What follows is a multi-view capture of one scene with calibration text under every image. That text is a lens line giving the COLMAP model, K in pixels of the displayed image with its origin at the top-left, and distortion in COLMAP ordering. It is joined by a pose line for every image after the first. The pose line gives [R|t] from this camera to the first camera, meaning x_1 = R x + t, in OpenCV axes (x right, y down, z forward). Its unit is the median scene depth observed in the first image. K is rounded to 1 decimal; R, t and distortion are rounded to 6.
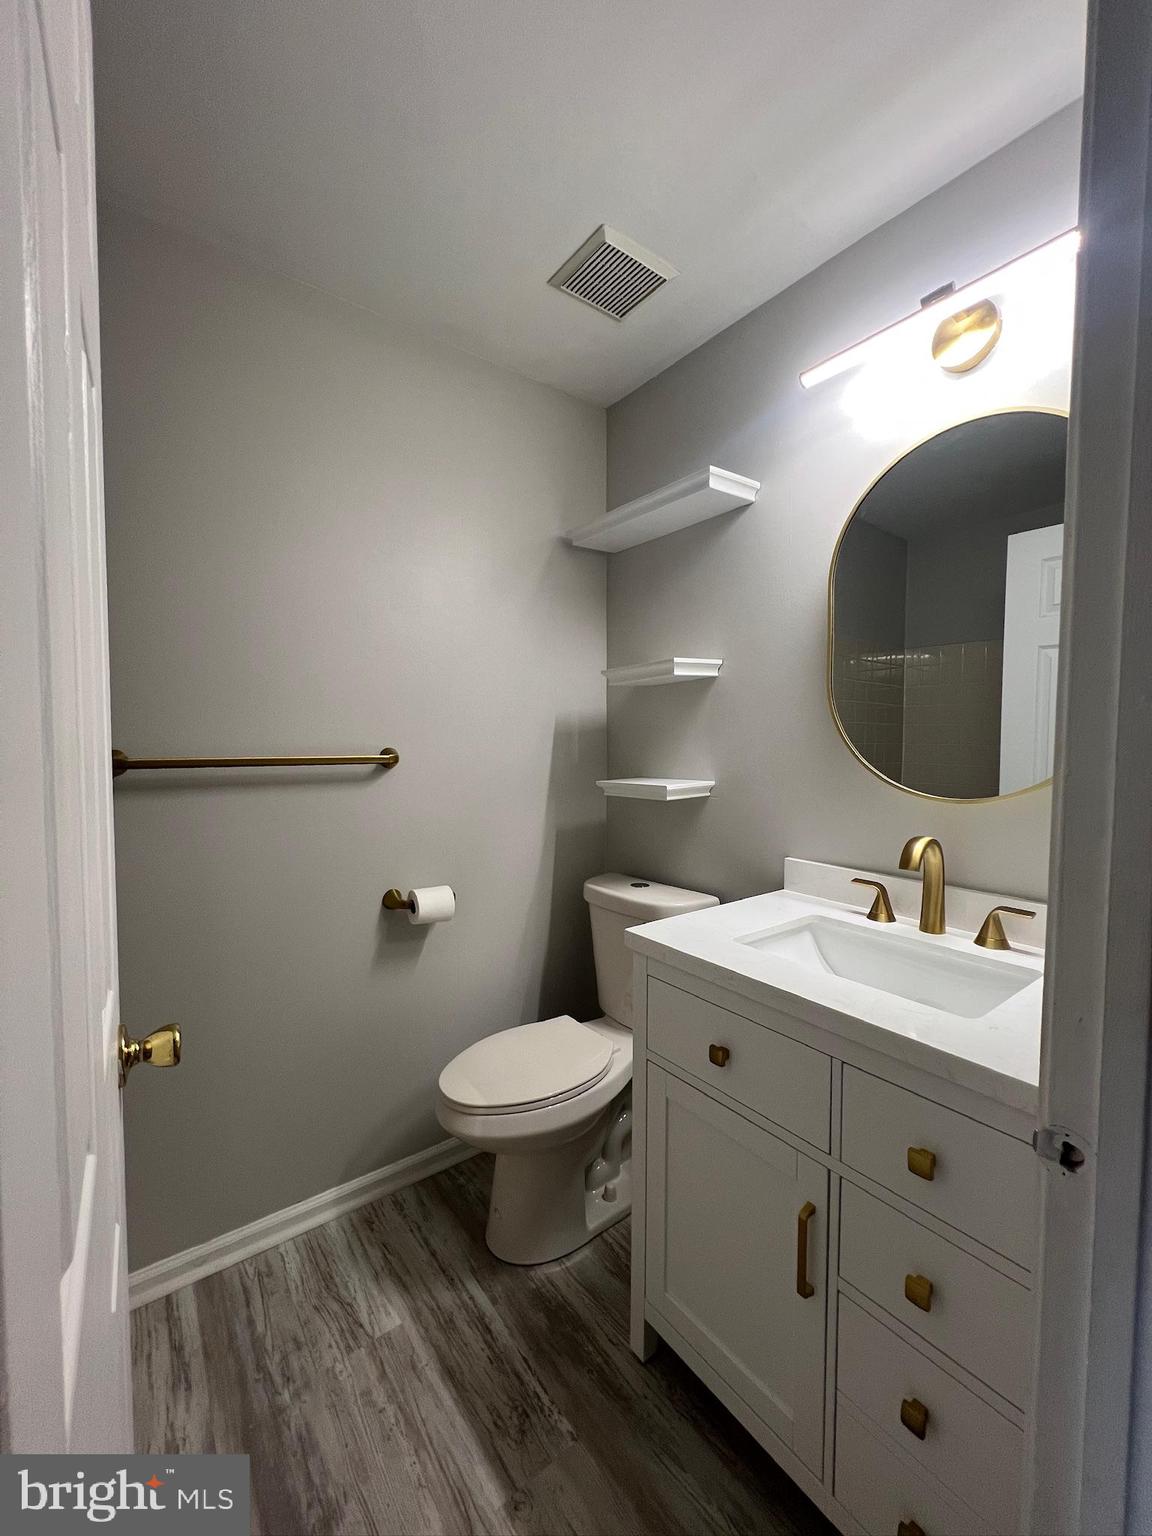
lens RADIAL K [[615.3, 0, 573.3], [0, 615.3, 766.0], [0, 0, 1]] dist [-0.002530, -0.000026]
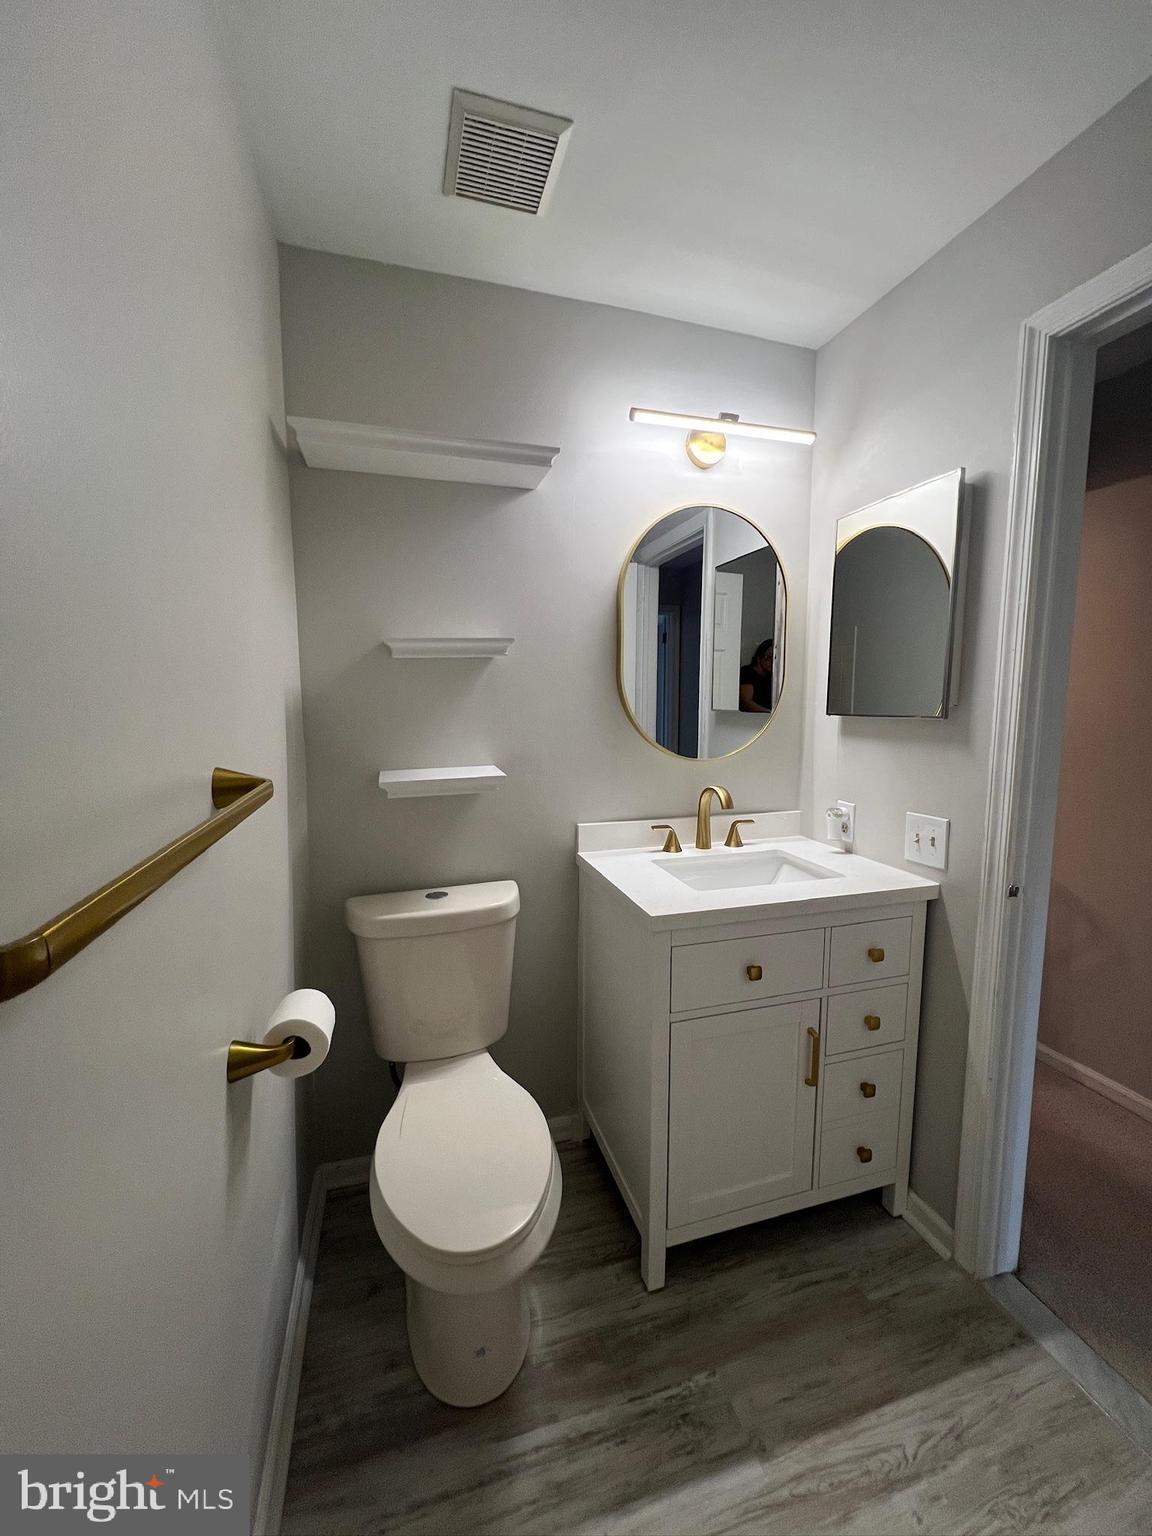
lens RADIAL K [[615.3, 0, 576.0], [0, 615.3, 766.5], [0, 0, 1]] dist [-0.002530, -0.000026]
pose [[0.338155, -0.106578, 0.935036, -0.884844], [0.043014, 0.994279, 0.097775, -0.087585], [-0.940107, 0.007157, 0.340805, 0.760278]]
